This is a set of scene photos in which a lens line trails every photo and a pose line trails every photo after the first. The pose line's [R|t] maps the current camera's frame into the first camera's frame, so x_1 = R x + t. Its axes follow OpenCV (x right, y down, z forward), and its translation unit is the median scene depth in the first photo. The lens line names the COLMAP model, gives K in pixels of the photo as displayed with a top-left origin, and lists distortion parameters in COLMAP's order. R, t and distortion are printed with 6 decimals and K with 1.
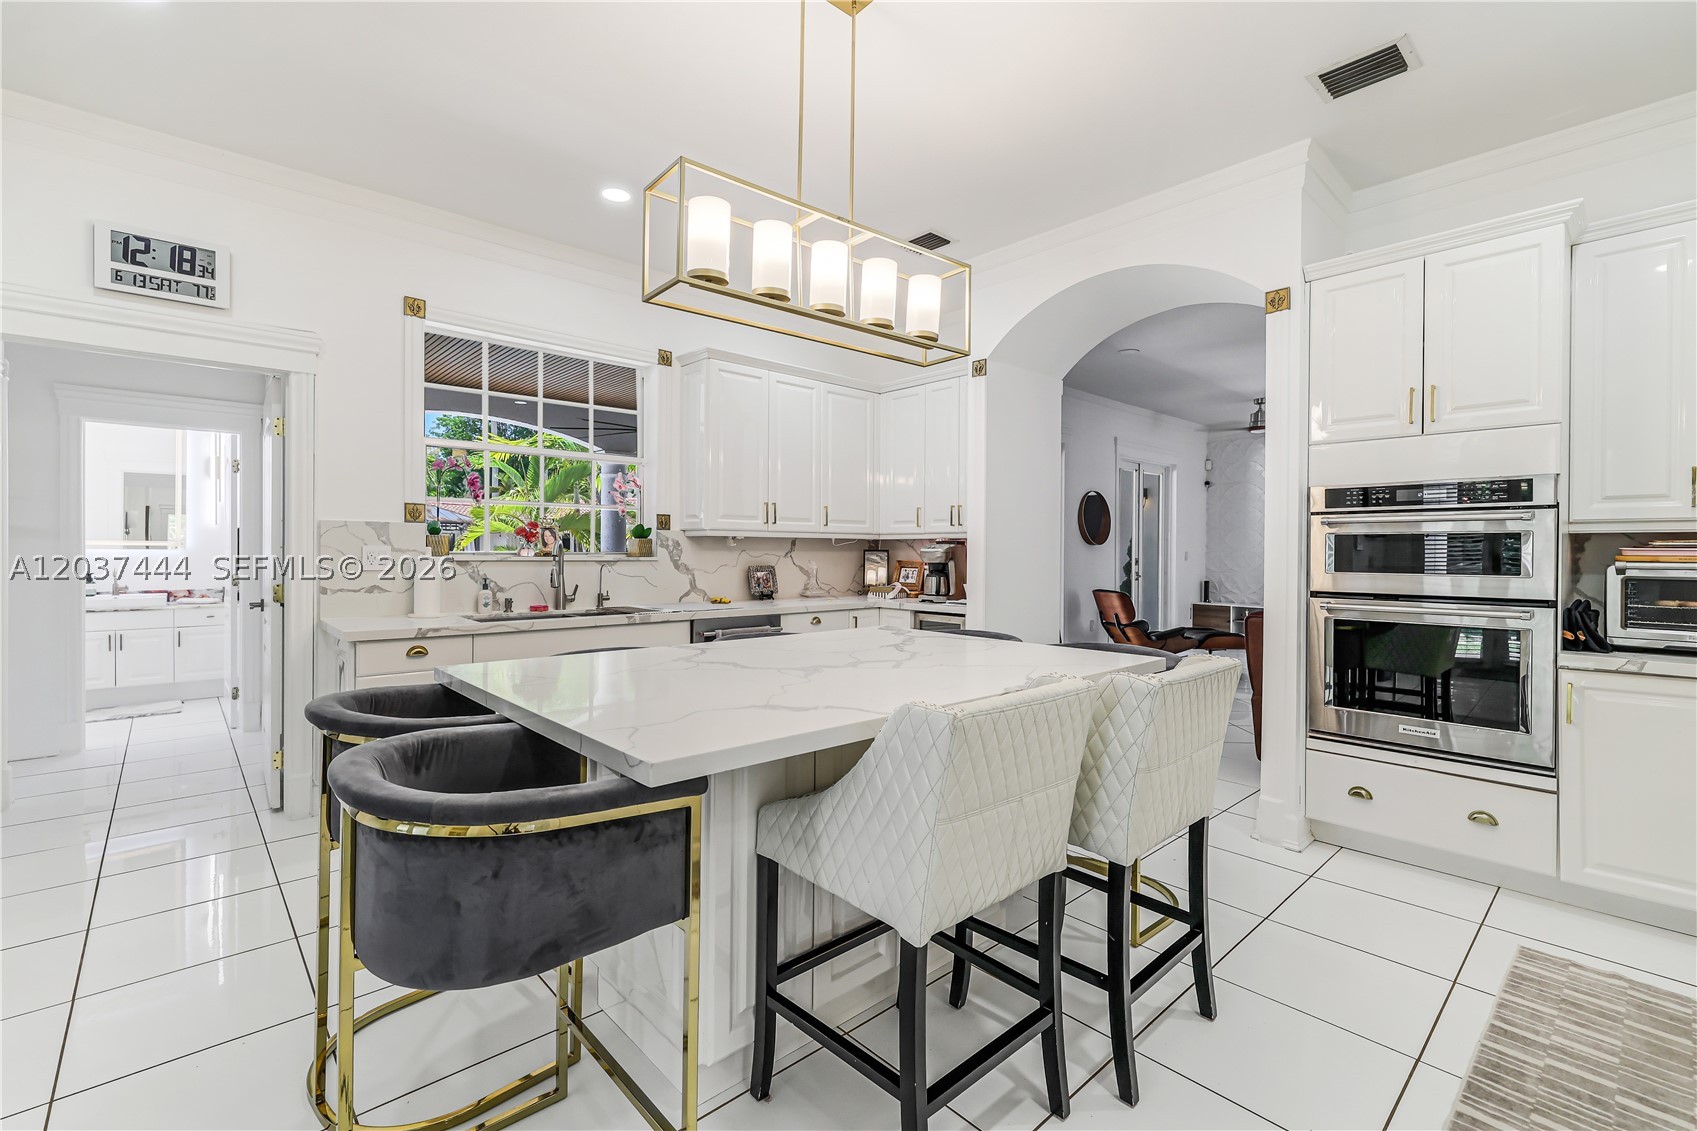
lens RADIAL K [[719.3, 0, 817.1], [0, 719.3, 558.0], [0, 0, 1]] dist [-0.002120, -0.000764]
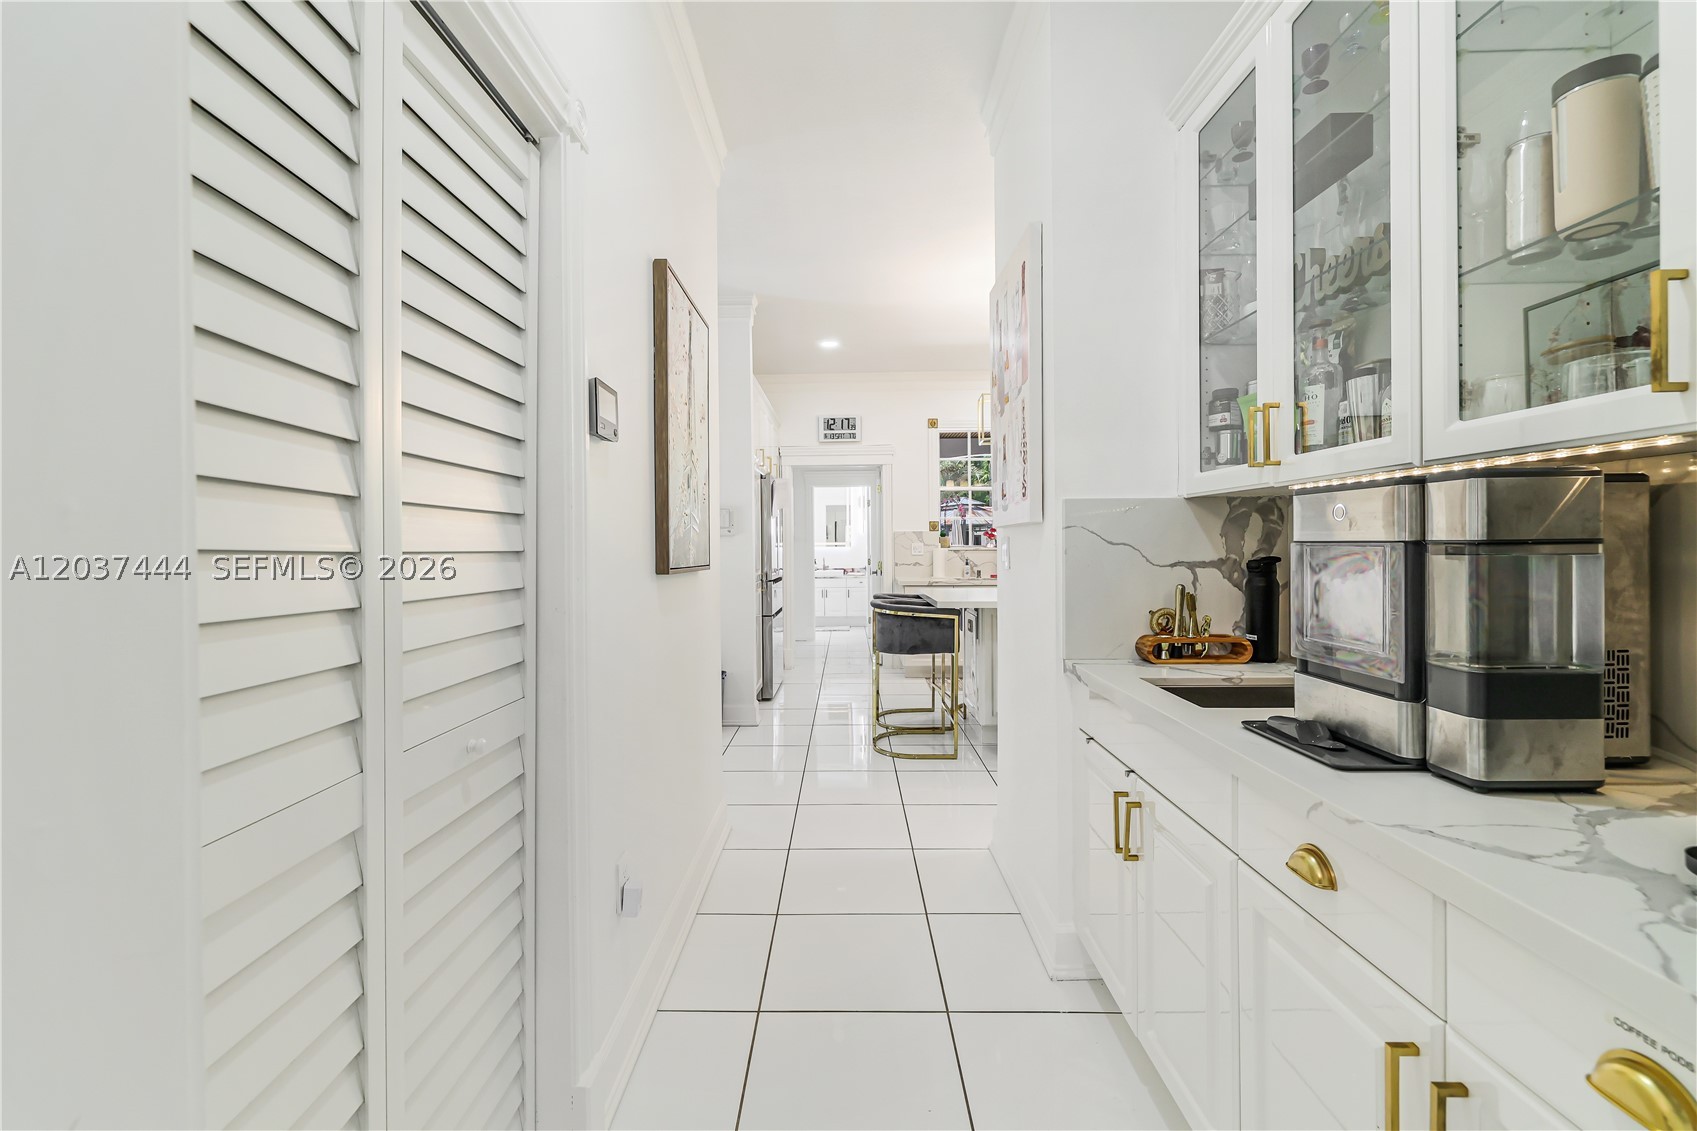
lens RADIAL K [[719.3, 0, 849.8], [0, 719.3, 555.7], [0, 0, 1]] dist [-0.002120, -0.000764]
pose [[0.743566, -0.008018, -0.668615, 0.730884], [0.010290, 0.999947, -0.000548, 0.020815], [0.668583, -0.006473, 0.743609, -0.780595]]
